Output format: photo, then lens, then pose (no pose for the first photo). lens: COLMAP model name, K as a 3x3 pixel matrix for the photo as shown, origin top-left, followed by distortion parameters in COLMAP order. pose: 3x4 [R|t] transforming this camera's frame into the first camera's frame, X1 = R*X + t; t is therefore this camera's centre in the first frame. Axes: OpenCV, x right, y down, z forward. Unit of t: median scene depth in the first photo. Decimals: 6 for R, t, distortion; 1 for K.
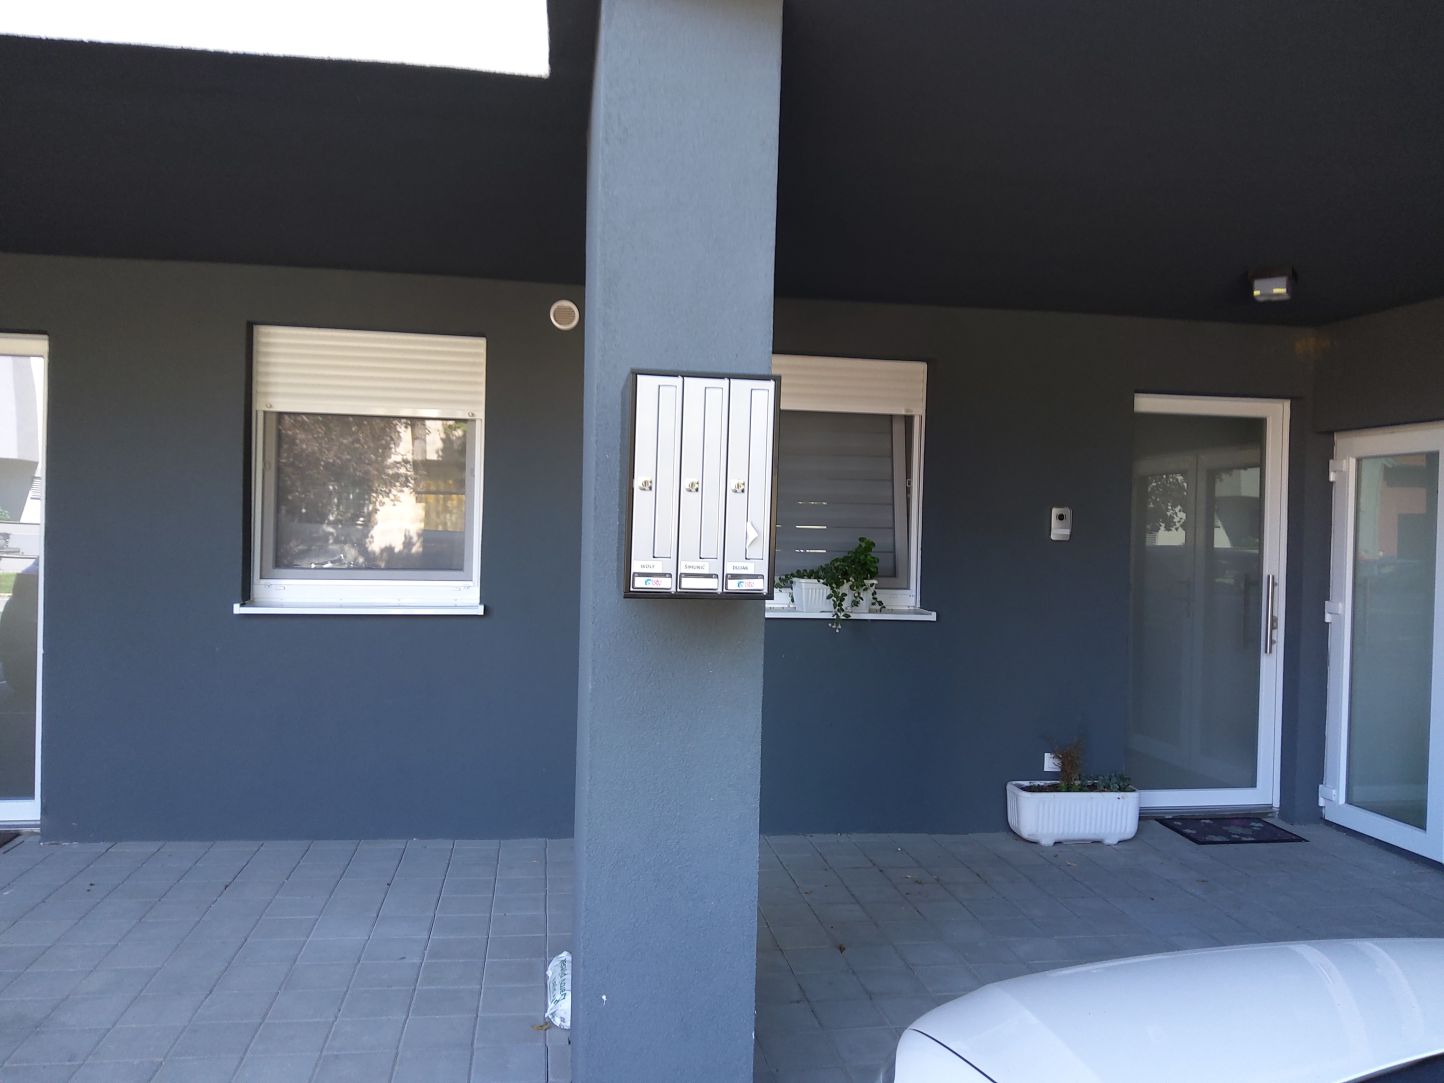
lens RADIAL K [[1085.4, 0, 722.0], [0, 1085.4, 541.5], [0, 0, 1]] dist [-0.000434, -0.005116]
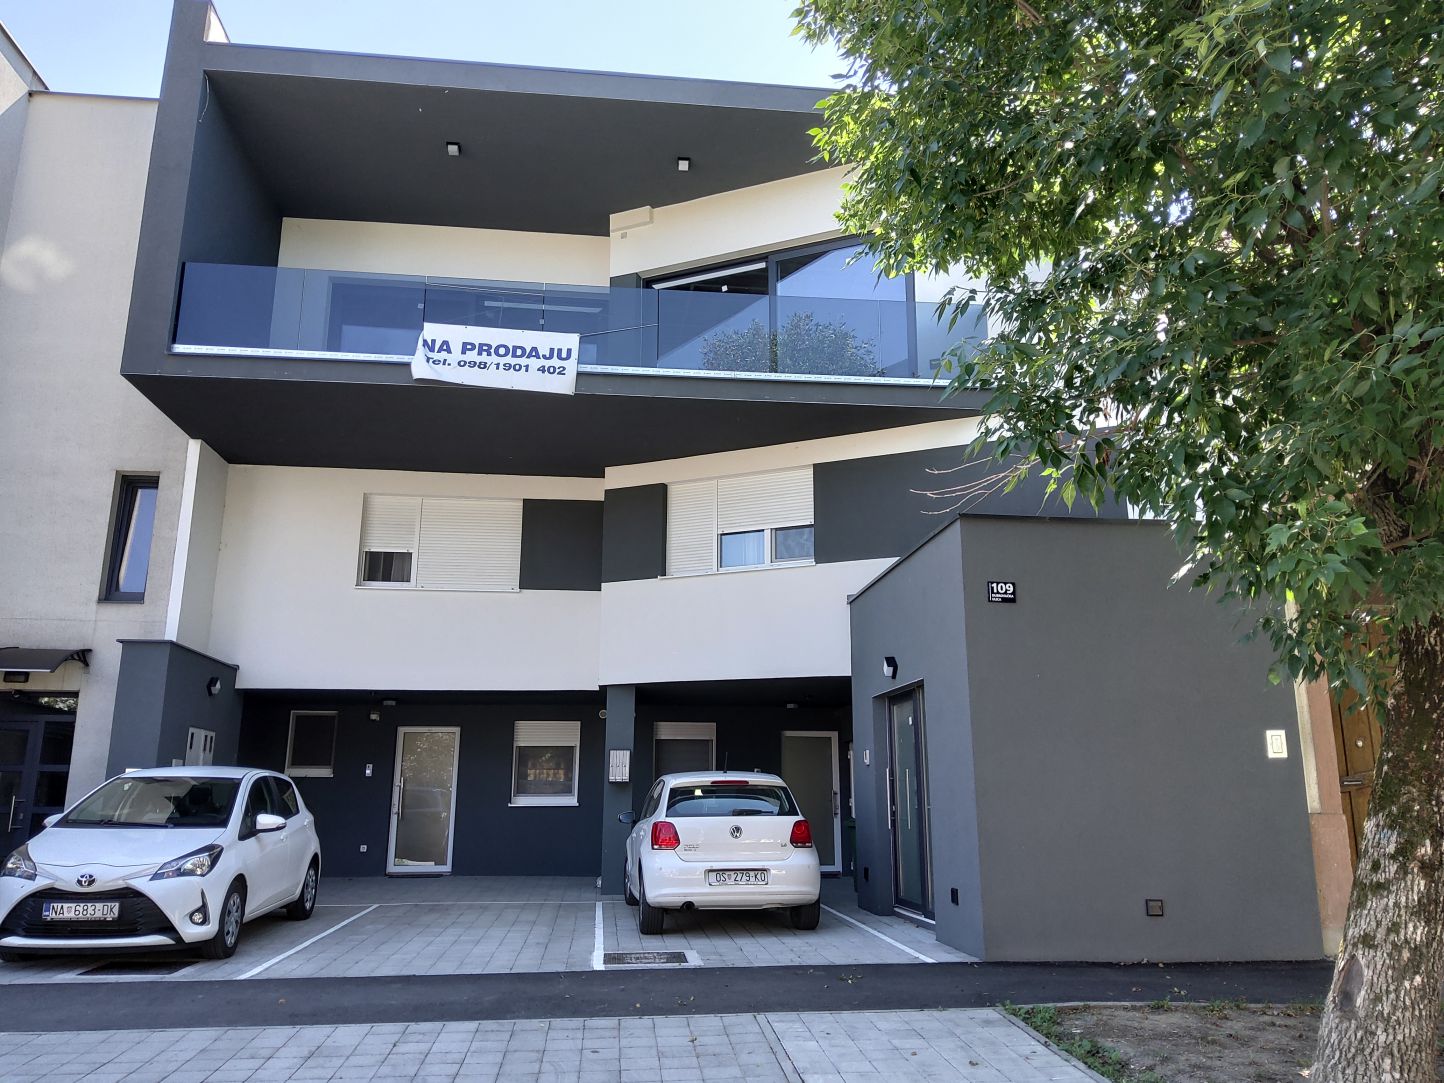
lens RADIAL K [[1085.4, 0, 722.0], [0, 1085.4, 541.5], [0, 0, 1]] dist [-0.000434, -0.005116]
pose [[0.999414, -0.028352, -0.019182, 0.290988], [0.023078, 0.971927, -0.234148, 0.062958], [0.025282, 0.233568, 0.972012, -2.292549]]
